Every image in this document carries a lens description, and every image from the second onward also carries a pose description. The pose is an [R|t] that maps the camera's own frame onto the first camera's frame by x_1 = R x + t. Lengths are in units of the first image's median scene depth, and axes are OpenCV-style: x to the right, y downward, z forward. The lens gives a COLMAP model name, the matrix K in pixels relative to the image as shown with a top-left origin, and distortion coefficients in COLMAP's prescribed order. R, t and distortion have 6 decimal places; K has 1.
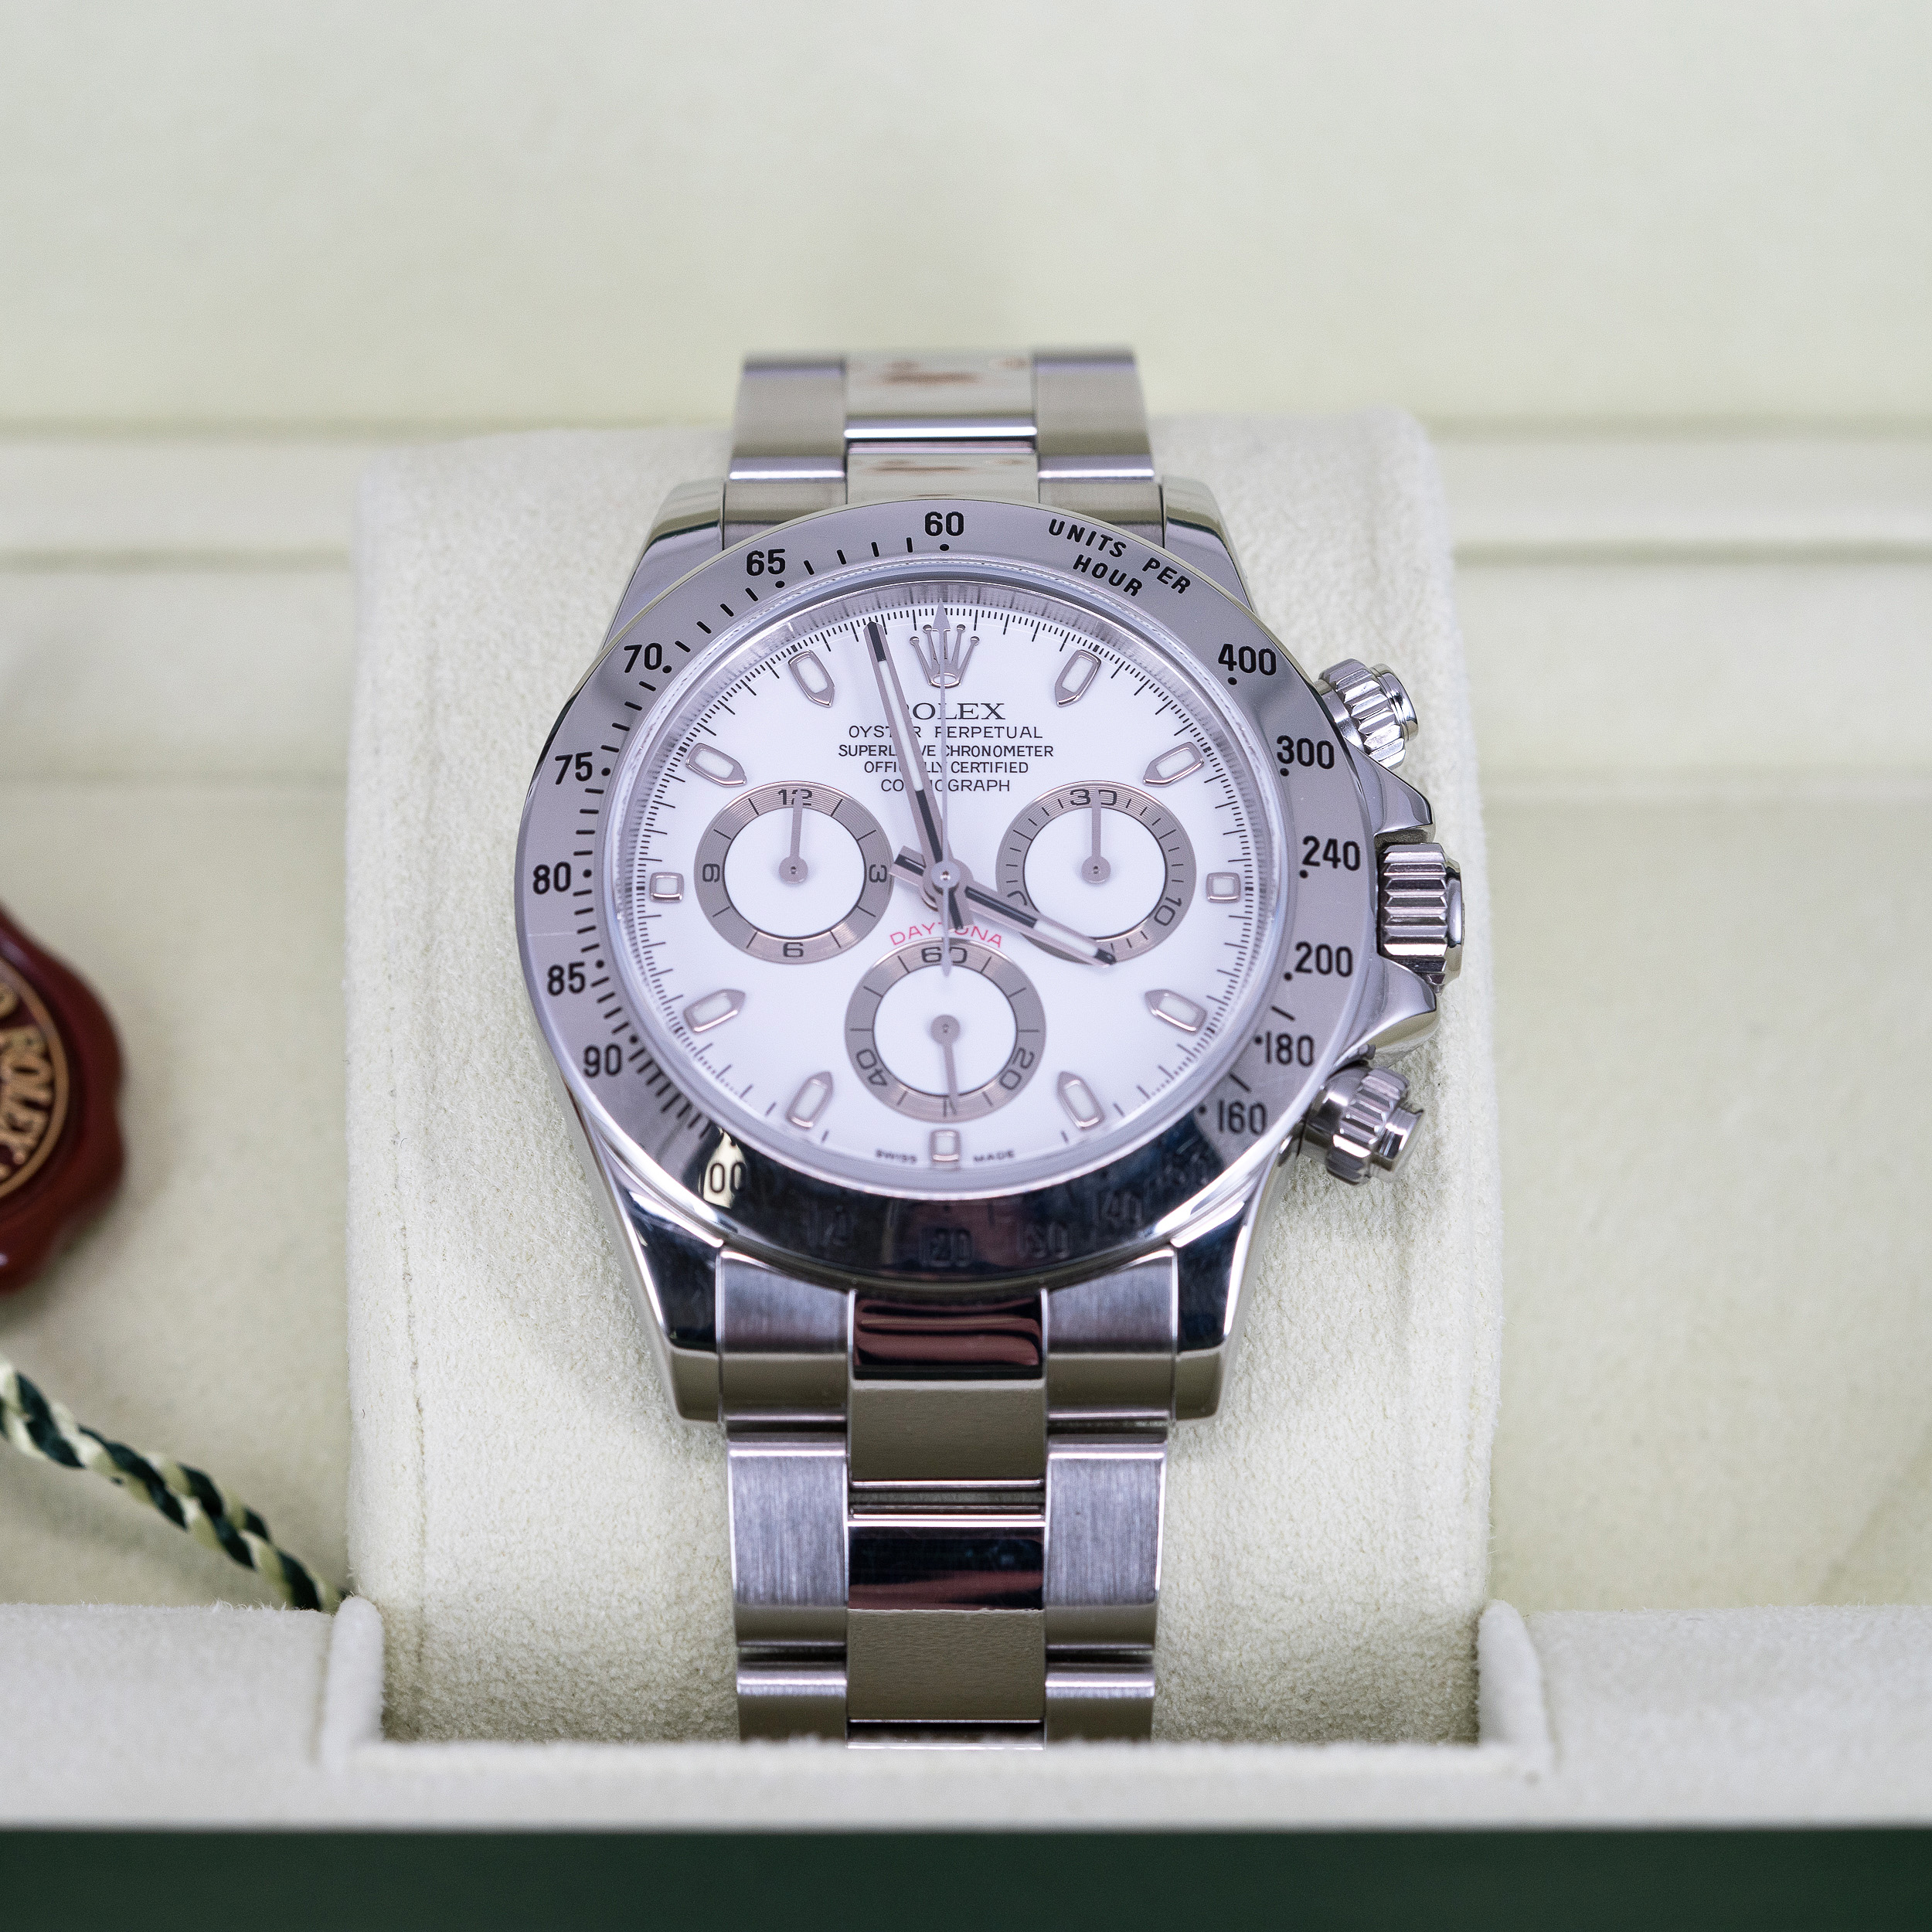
lens RADIAL K [[11294.4, 0, 966.0], [0, 11294.4, 966.0], [0, 0, 1]] dist [1.628185, 4.012010]
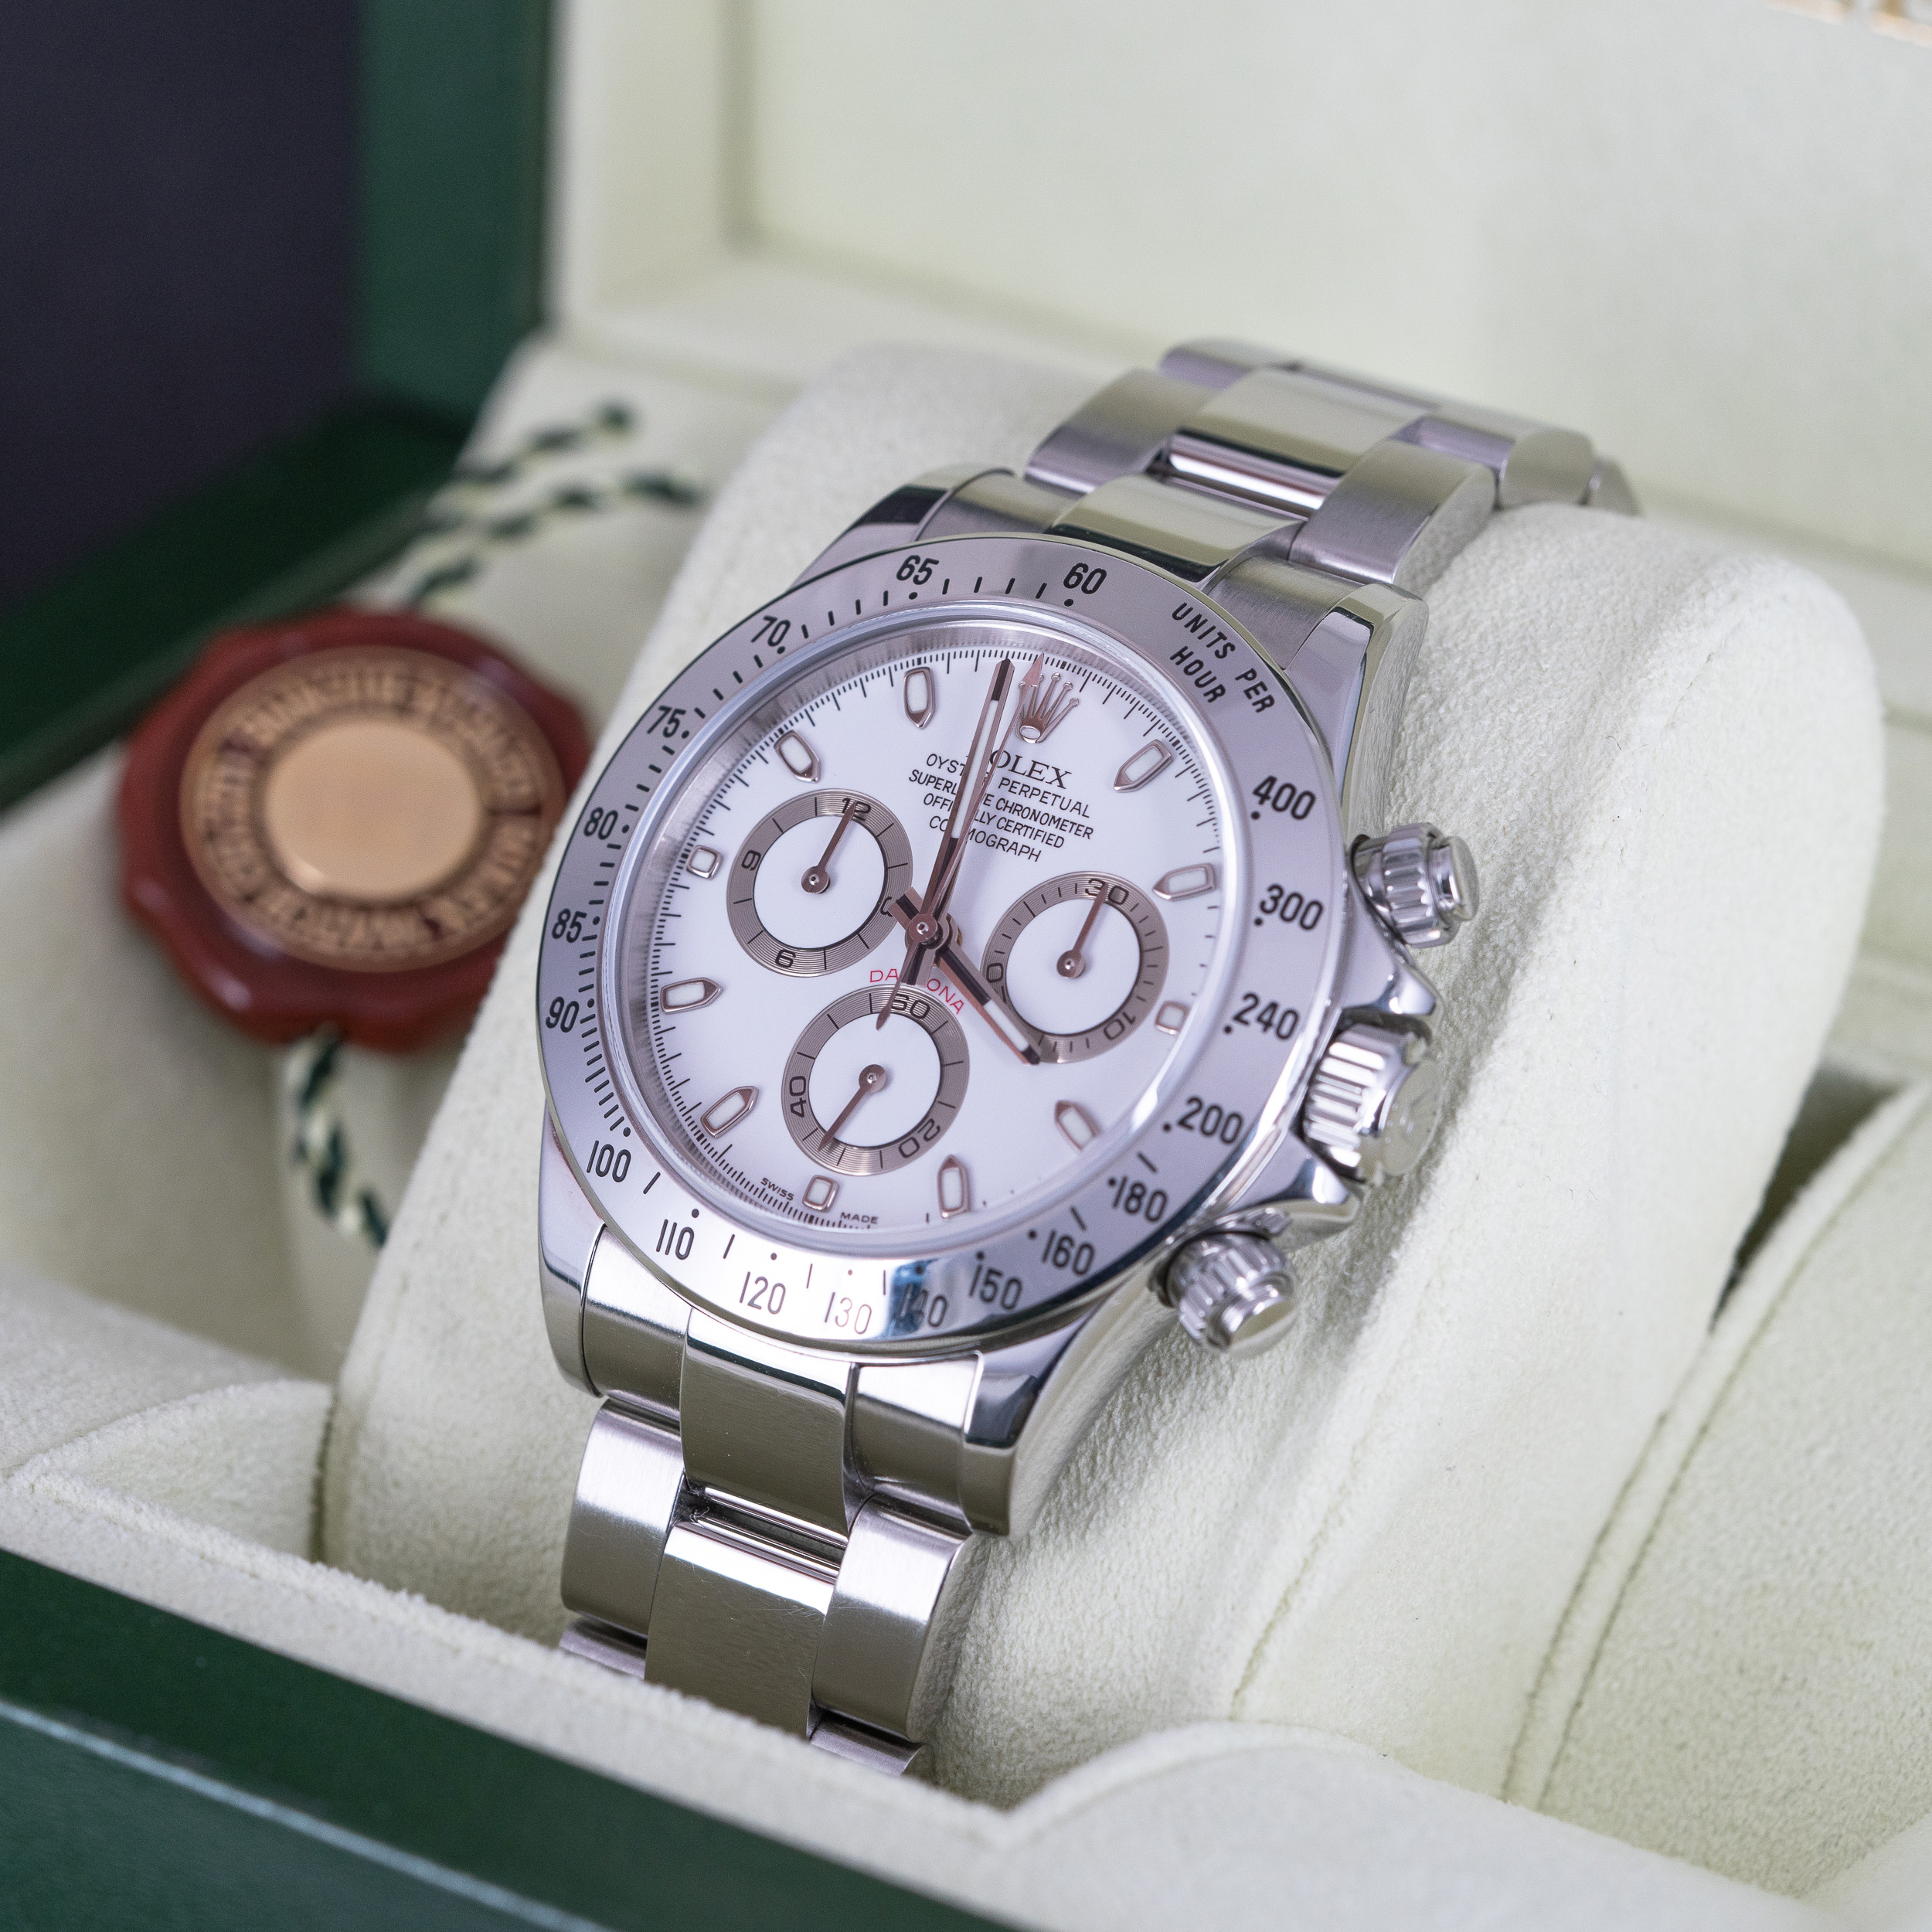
lens RADIAL K [[11294.4, 0, 966.0], [0, 11294.4, 966.0], [0, 0, 1]] dist [1.628185, 4.012010]
pose [[0.829689, 0.277692, -0.484255, 0.479022], [-0.223893, 0.960197, 0.167013, -0.170197], [0.511358, -0.030148, 0.858839, 0.153700]]
